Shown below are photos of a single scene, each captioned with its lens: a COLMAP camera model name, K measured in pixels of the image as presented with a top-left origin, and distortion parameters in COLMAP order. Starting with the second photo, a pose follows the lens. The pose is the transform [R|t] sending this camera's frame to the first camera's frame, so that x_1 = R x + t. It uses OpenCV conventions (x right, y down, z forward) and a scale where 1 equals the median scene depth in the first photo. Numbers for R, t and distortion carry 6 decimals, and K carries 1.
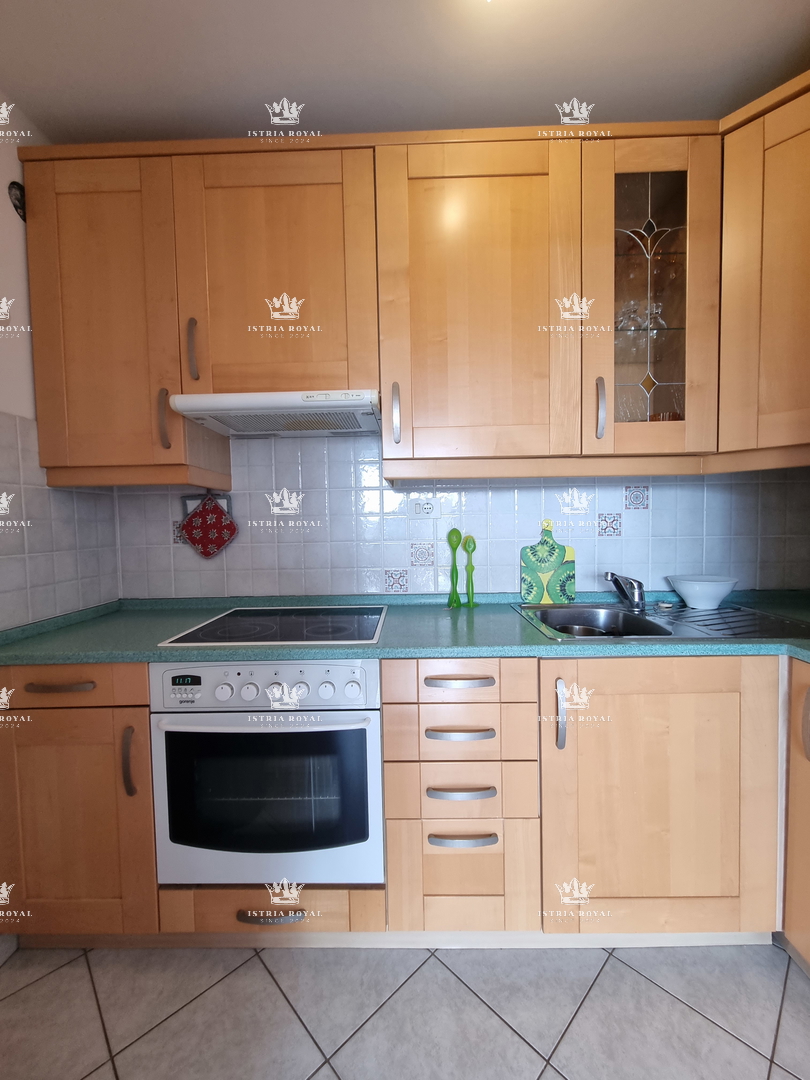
lens RADIAL K [[442.4, 0, 405.0], [0, 442.4, 540.0], [0, 0, 1]] dist [-0.004702, -0.000916]
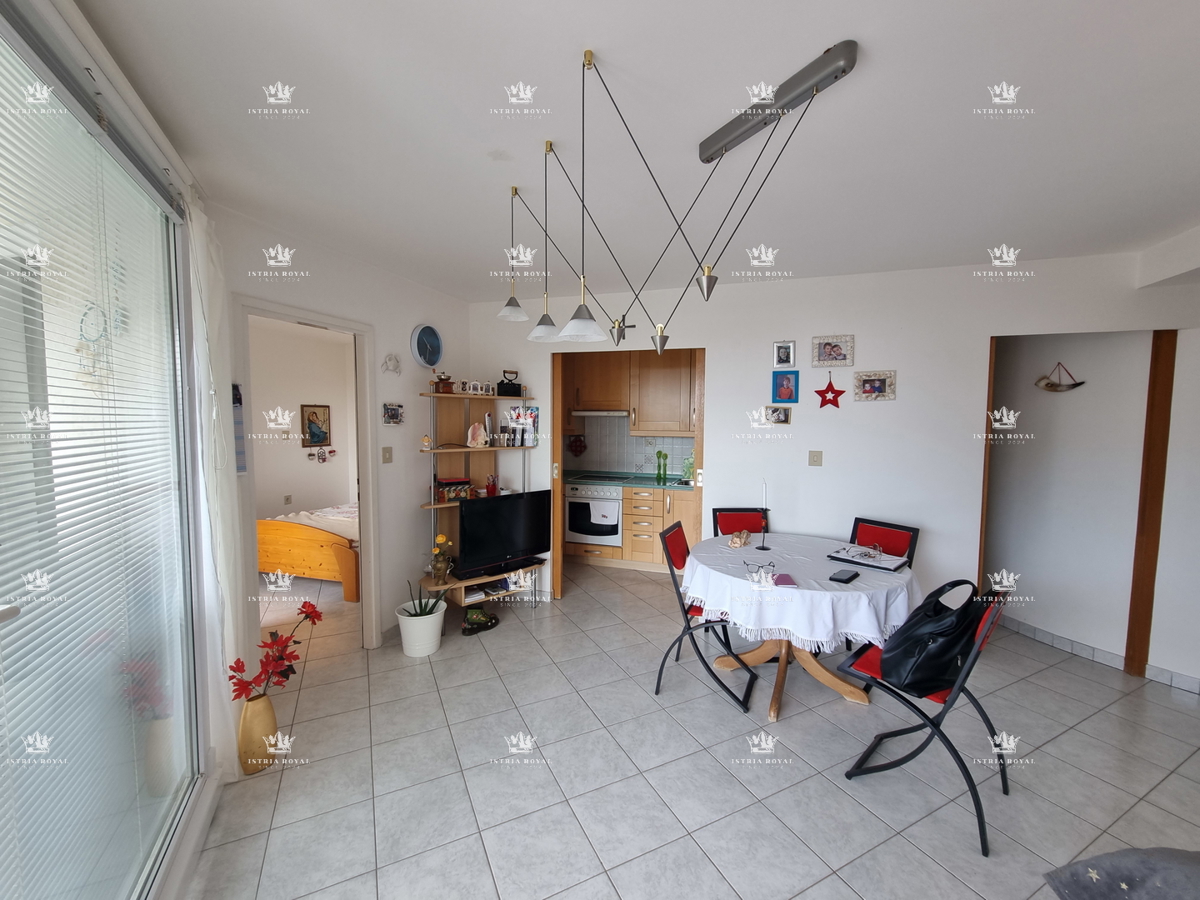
lens RADIAL K [[491.5, 0, 600.0], [0, 491.5, 450.0], [0, 0, 1]] dist [-0.004702, -0.000916]
pose [[0.956908, 0.050990, -0.285880, 0.653552], [-0.041419, 0.998364, 0.039429, -0.140549], [0.287422, -0.025889, 0.957454, -2.135432]]
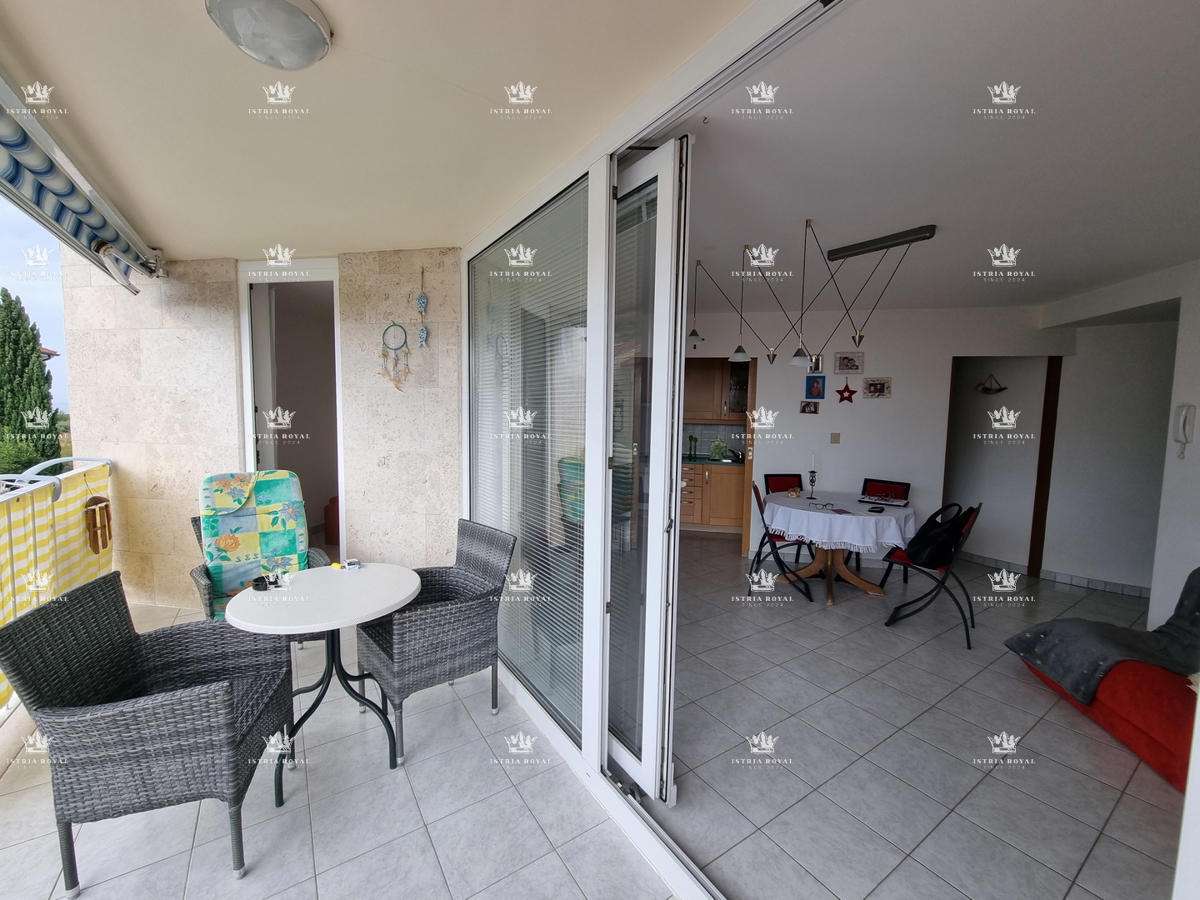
lens RADIAL K [[491.5, 0, 600.0], [0, 491.5, 450.0], [0, 0, 1]] dist [-0.004702, -0.000916]
pose [[0.985280, 0.055583, -0.161658, 0.035915], [-0.047949, 0.997560, 0.050750, -0.074068], [0.164085, -0.042252, 0.985541, -3.005663]]
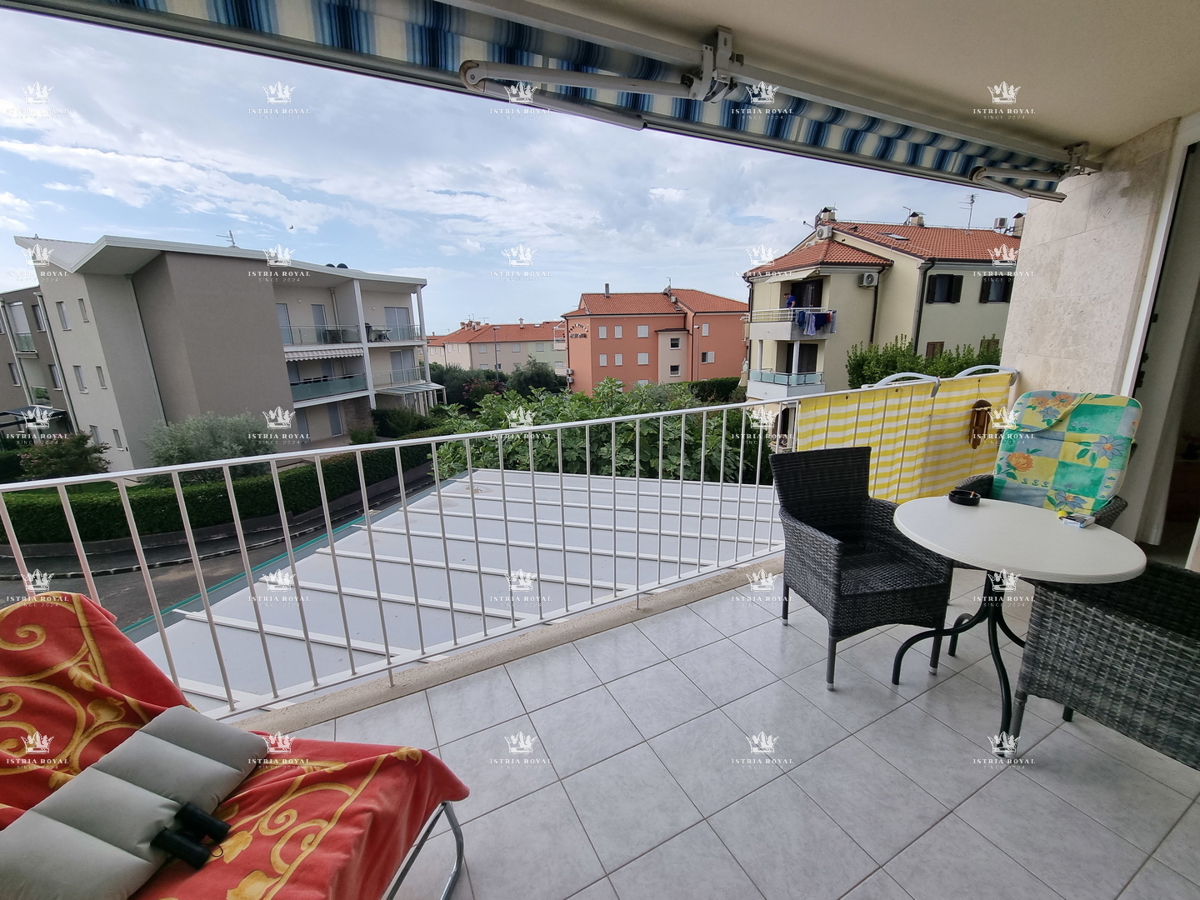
lens RADIAL K [[491.5, 0, 600.0], [0, 491.5, 450.0], [0, 0, 1]] dist [-0.004702, -0.000916]
pose [[-0.276066, 0.263100, -0.924427, 0.306420], [-0.004110, 0.961472, 0.274871, -0.084303], [0.961130, 0.079682, -0.264348, -2.623593]]
